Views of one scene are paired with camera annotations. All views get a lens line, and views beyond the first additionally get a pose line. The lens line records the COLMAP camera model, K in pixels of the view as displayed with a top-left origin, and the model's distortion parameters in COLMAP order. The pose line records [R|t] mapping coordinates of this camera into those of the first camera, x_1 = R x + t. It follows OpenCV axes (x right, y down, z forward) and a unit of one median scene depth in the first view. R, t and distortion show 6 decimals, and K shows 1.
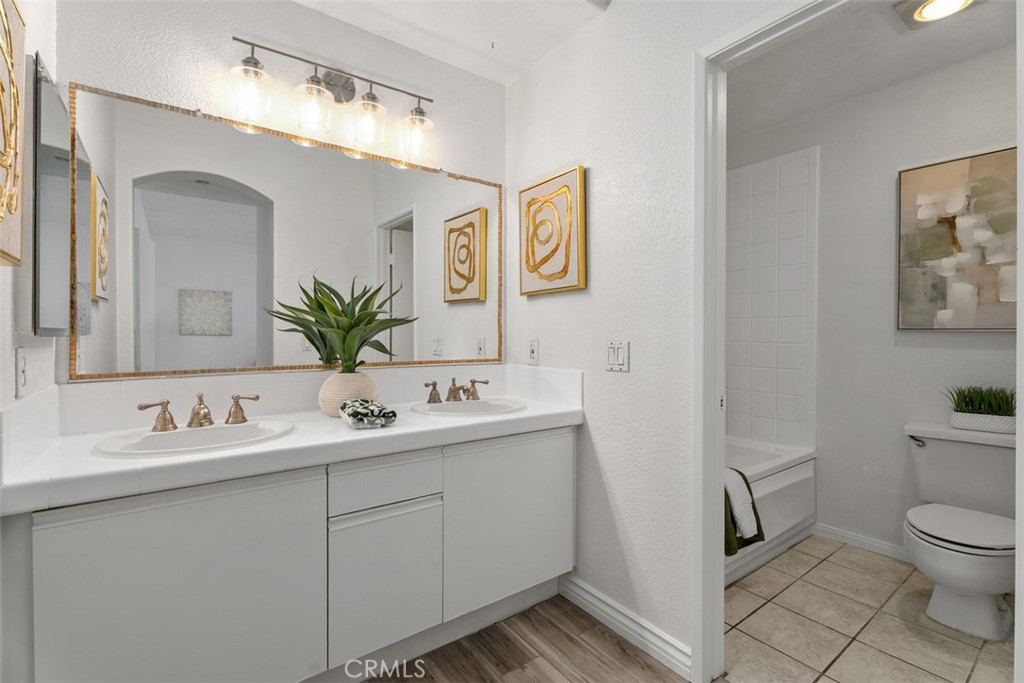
lens RADIAL K [[444.4, 0, 512.4], [0, 444.4, 337.5], [0, 0, 1]] dist [0.002324, -0.002364]
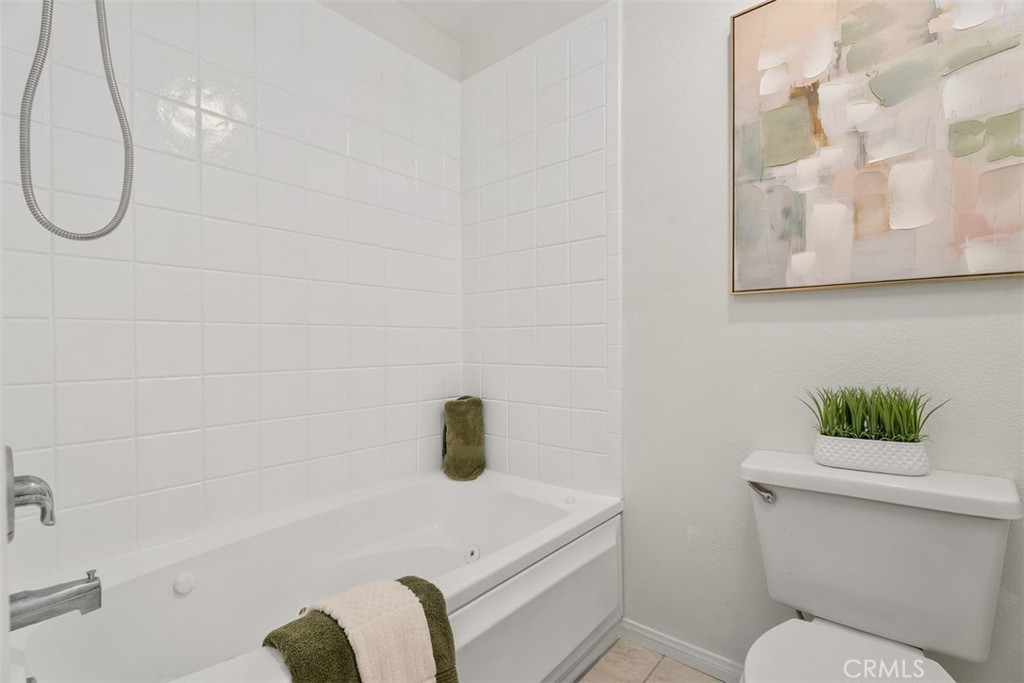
lens RADIAL K [[444.4, 0, 514.6], [0, 444.4, 344.0], [0, 0, 1]] dist [0.002324, -0.002364]
pose [[0.972860, 0.004566, 0.231351, 0.495117], [-0.000438, 0.999840, -0.017891, 0.064445], [-0.231396, 0.017304, 0.972706, 0.546477]]
